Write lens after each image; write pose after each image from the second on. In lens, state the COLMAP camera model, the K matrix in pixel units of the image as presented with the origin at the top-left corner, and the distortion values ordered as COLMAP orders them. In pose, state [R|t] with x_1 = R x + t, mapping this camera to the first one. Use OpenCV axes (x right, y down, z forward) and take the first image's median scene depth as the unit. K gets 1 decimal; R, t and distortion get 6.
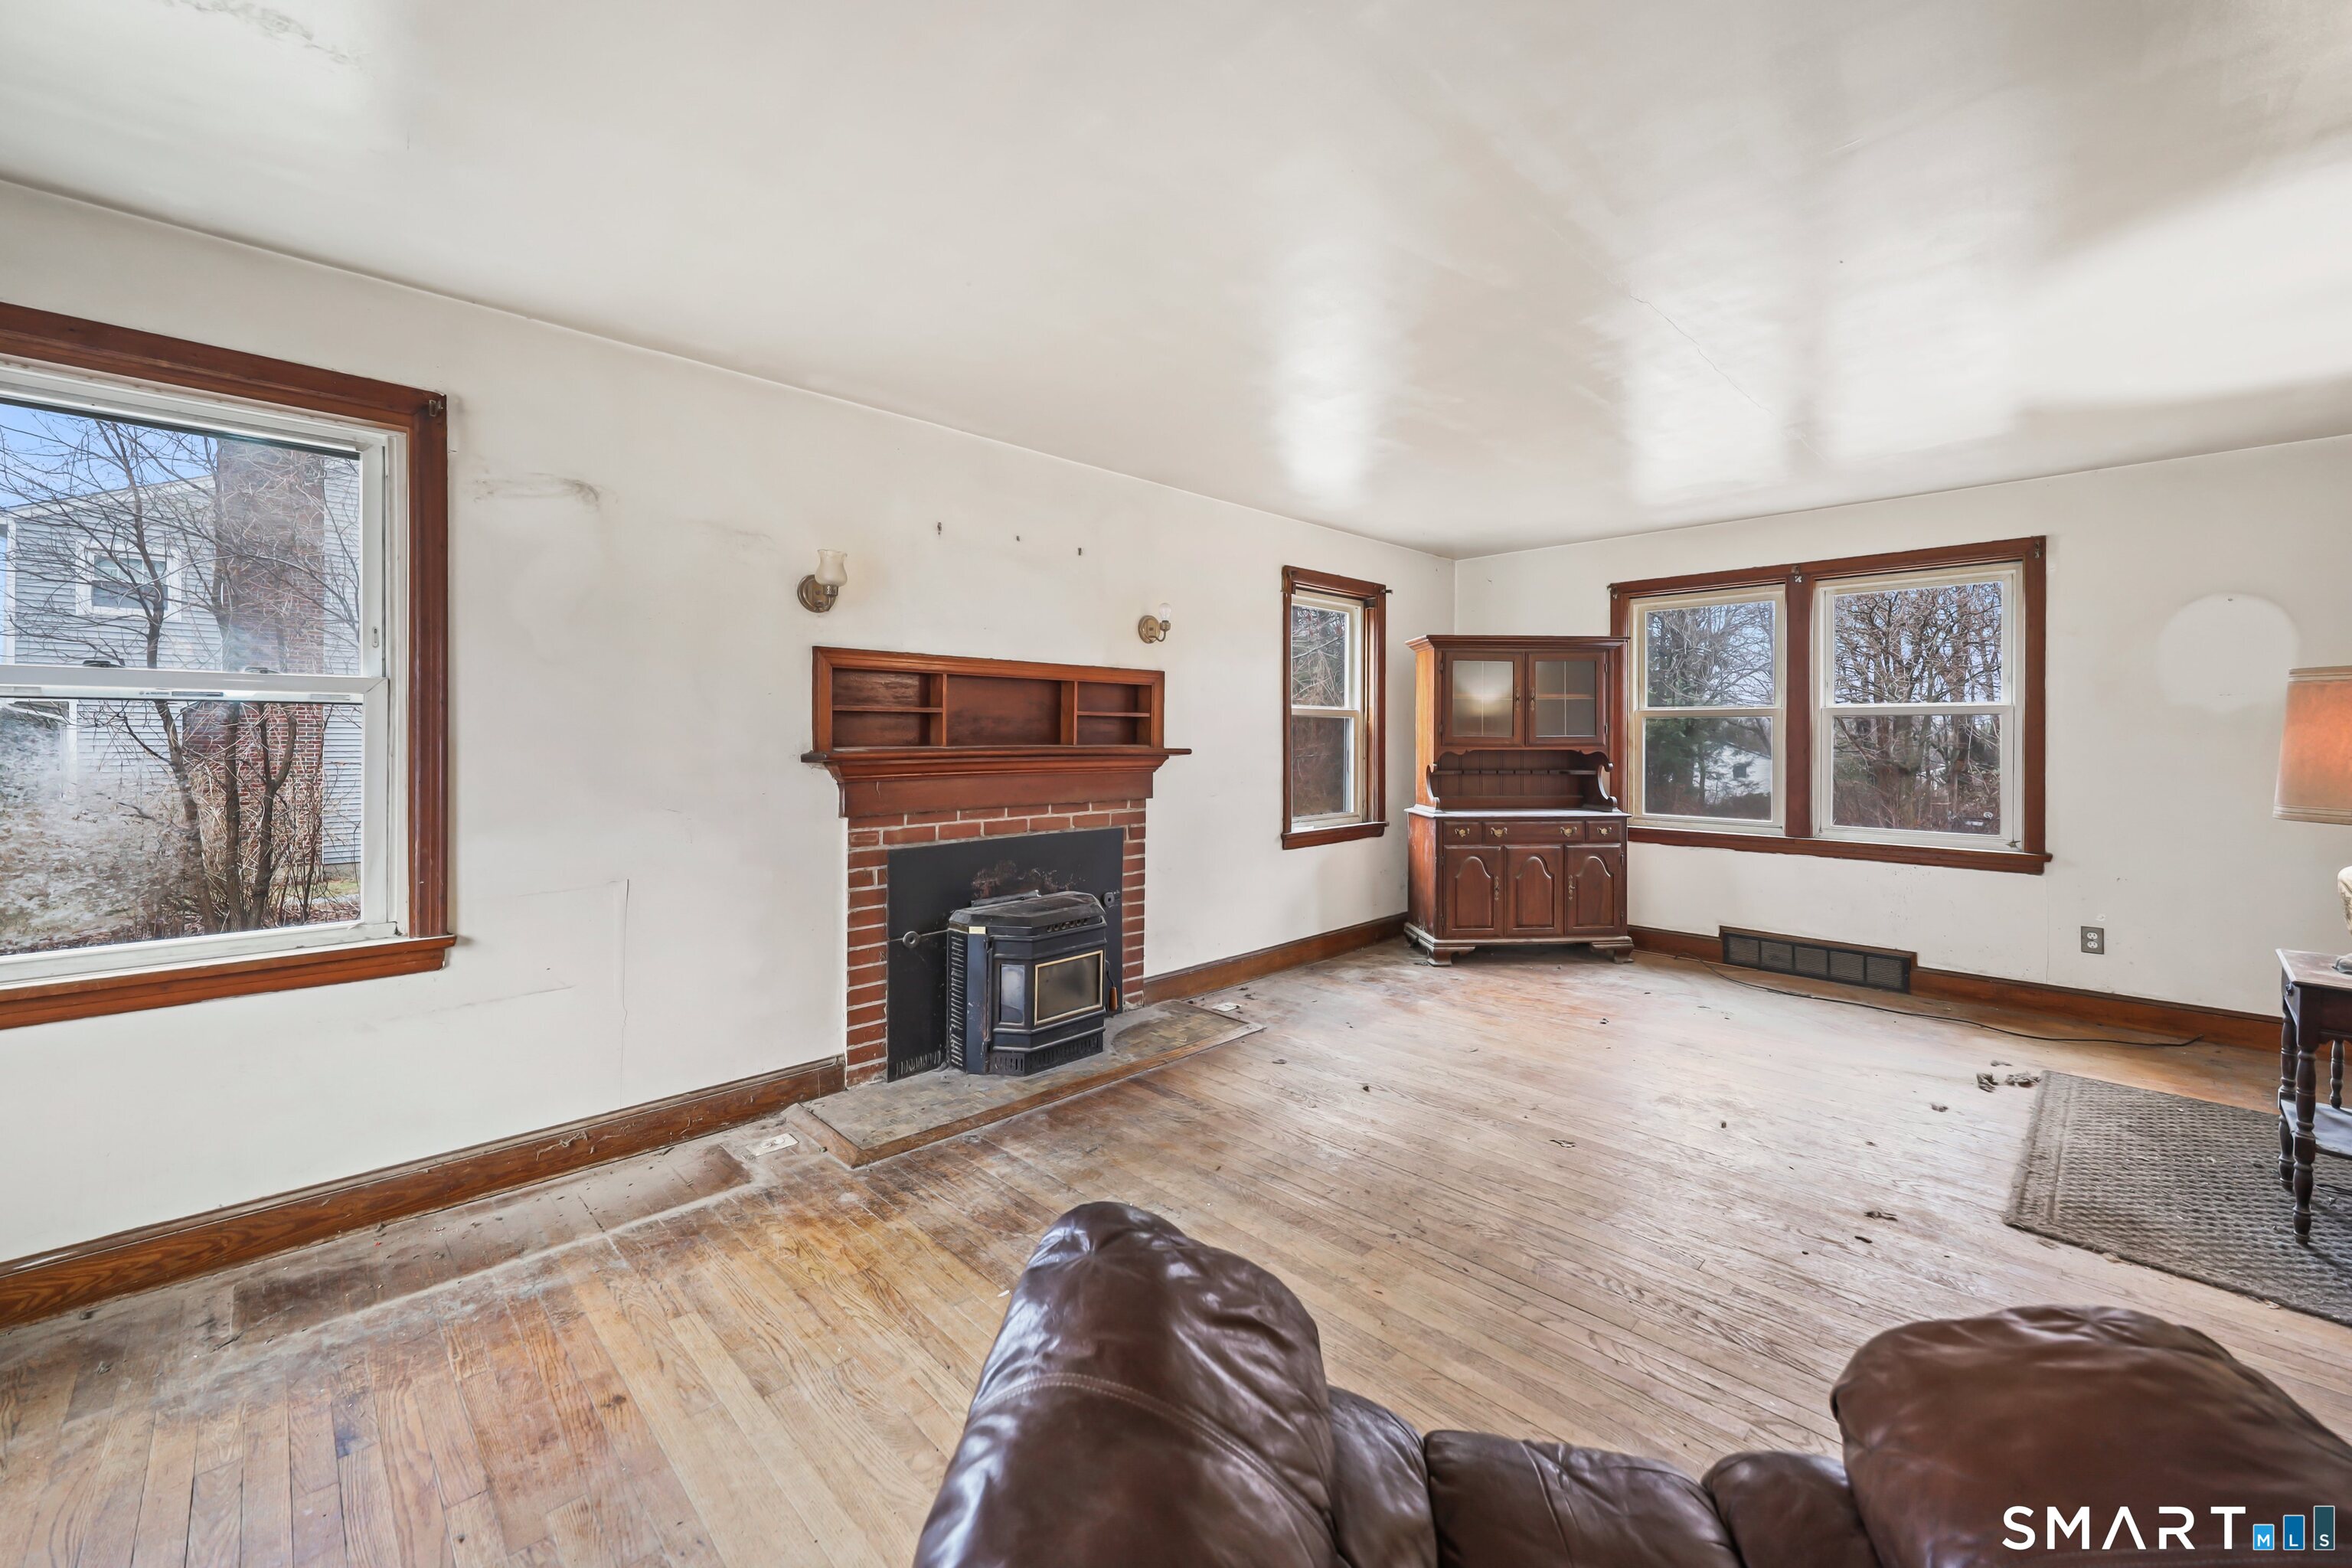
lens RADIAL K [[926.3, 0, 1175.7], [0, 926.3, 732.6], [0, 0, 1]] dist [0.000212, -0.000176]
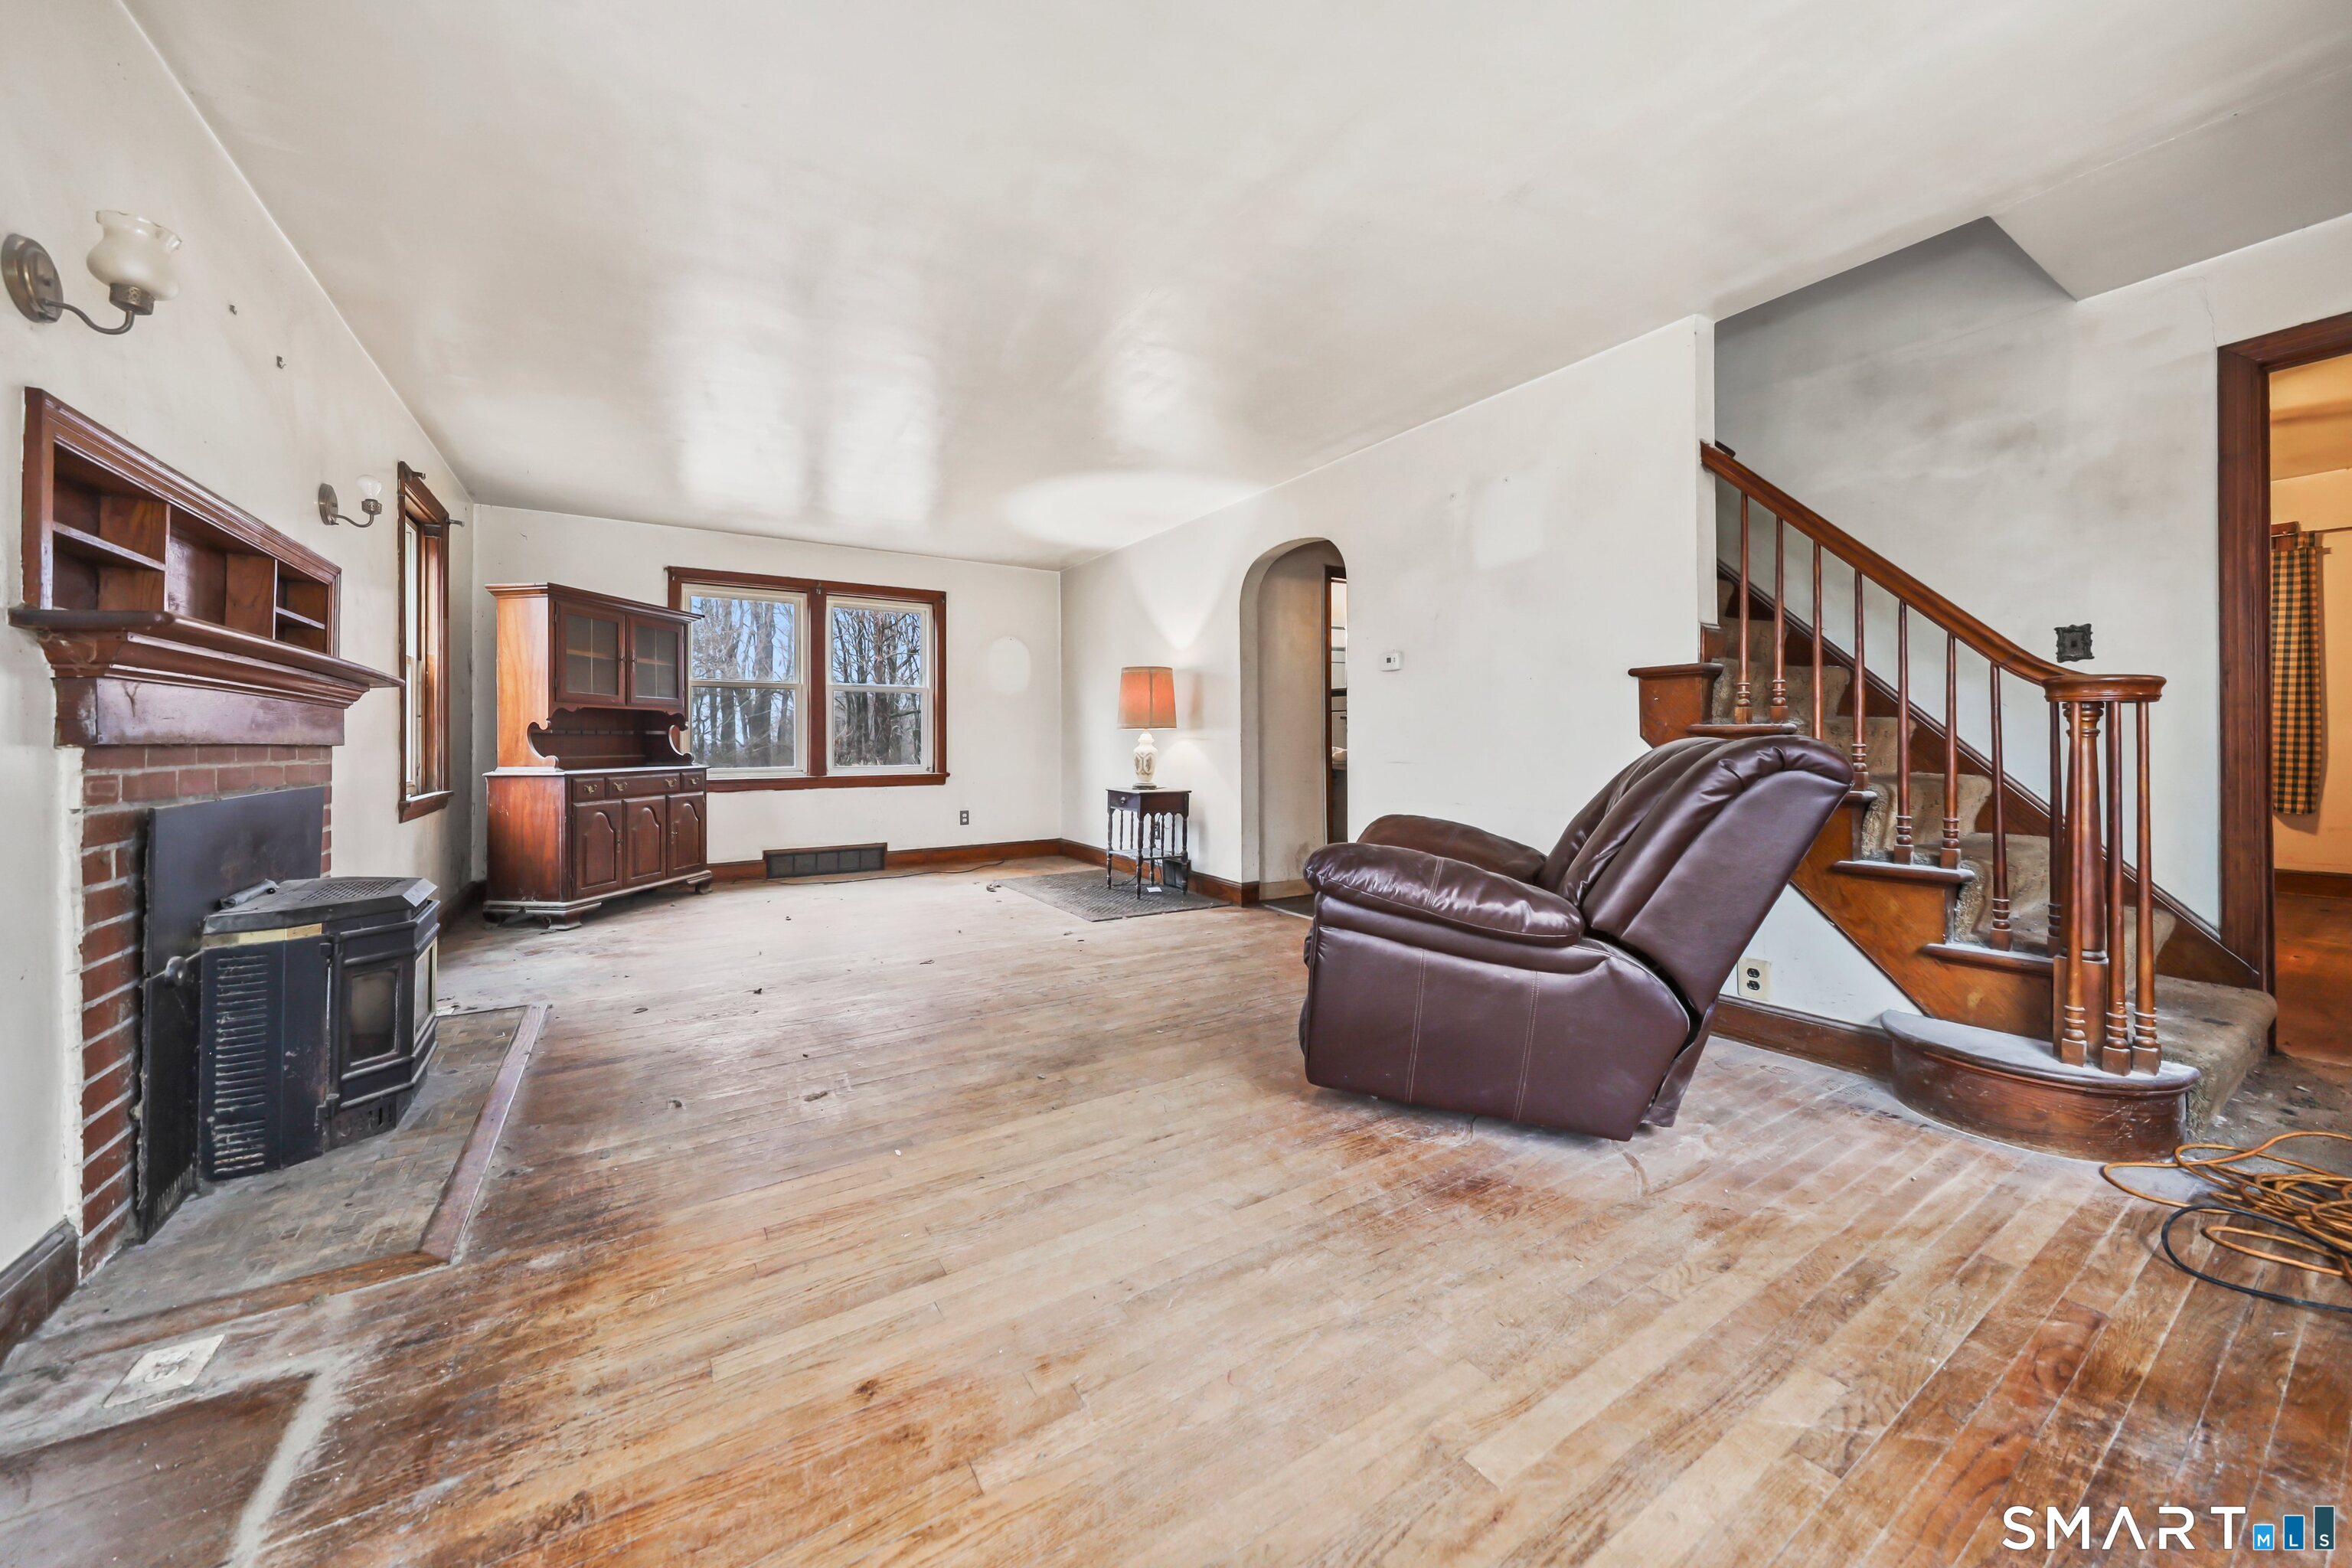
lens RADIAL K [[837.6, 0, 1175.4], [0, 837.6, 738.7], [0, 0, 1]] dist [-0.000672, -0.000252]
pose [[0.204844, 0.000214, 0.978795, -0.571952], [0.004220, 0.999990, -0.001102, 0.076404], [-0.978785, 0.004357, 0.204842, 0.271145]]
